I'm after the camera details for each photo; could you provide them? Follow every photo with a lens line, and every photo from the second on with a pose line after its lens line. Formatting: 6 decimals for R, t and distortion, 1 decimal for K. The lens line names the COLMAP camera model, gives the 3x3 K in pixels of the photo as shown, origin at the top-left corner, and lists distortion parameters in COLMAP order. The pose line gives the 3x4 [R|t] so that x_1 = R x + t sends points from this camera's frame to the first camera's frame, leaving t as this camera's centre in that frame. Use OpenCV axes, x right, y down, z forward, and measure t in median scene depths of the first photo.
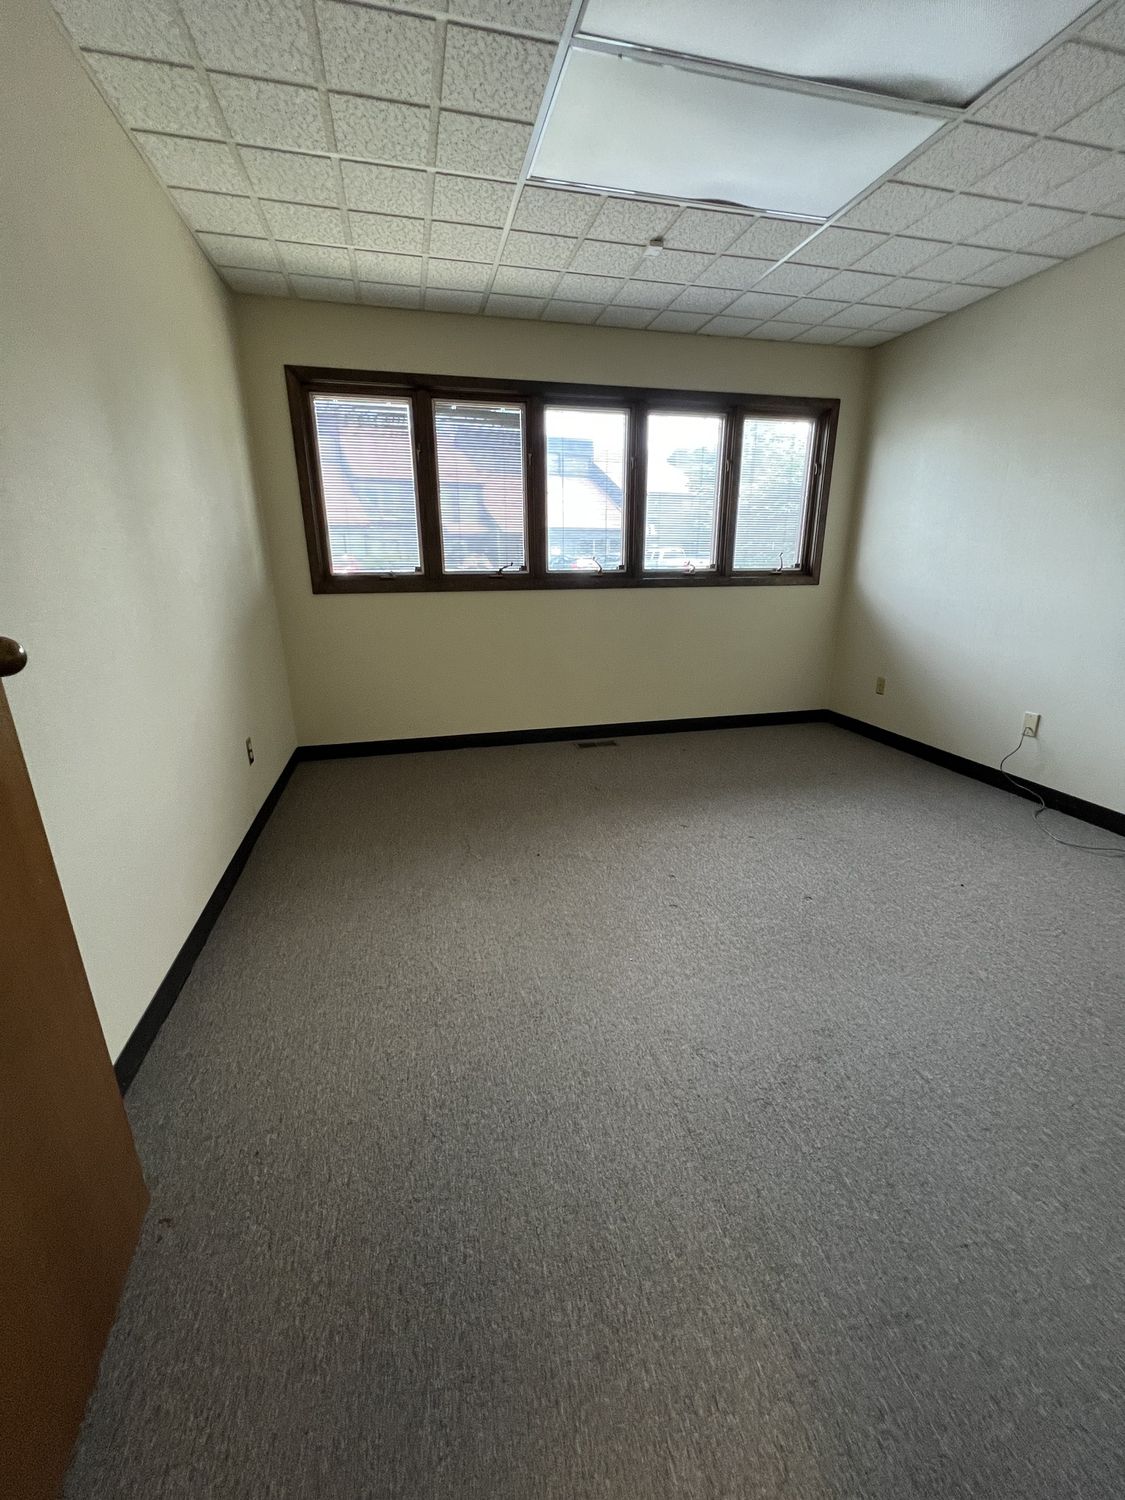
lens RADIAL K [[601.4, 0, 560.4], [0, 601.4, 750.8], [0, 0, 1]] dist [0.000963, 0.000112]
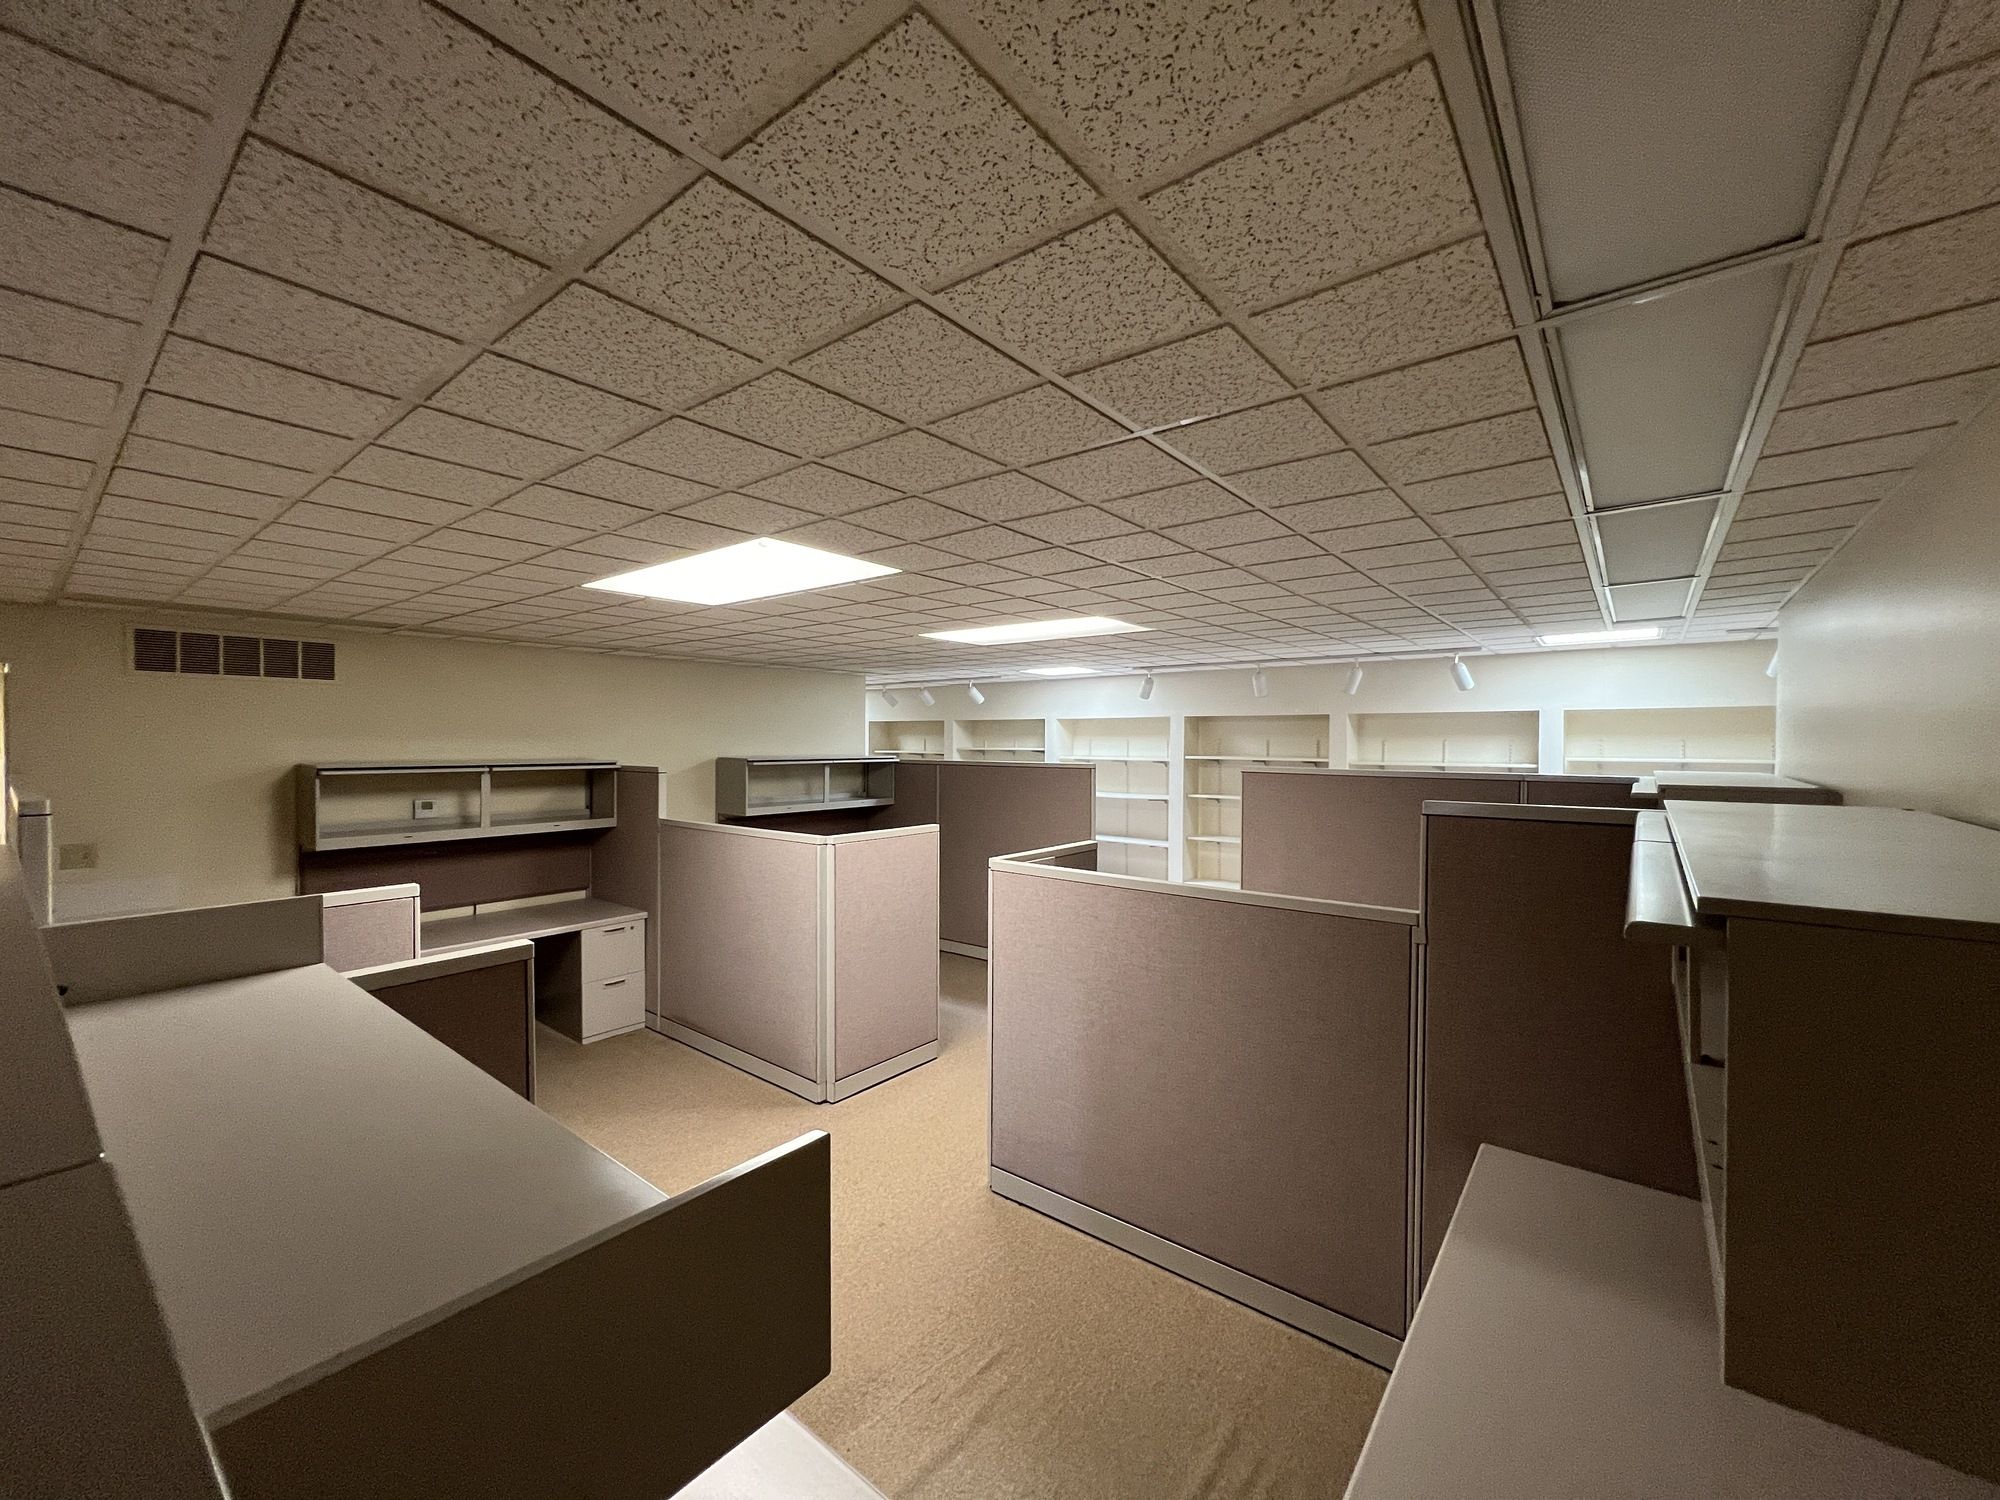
lens RADIAL K [[801.8, 0, 1003.0], [0, 801.8, 749.4], [0, 0, 1]] dist [0.000963, 0.000112]
pose [[0.795514, 0.001539, 0.605933, 0.290894], [0.173843, 0.957378, -0.230665, -0.469243], [-0.580462, 0.288834, 0.761340, 0.488441]]
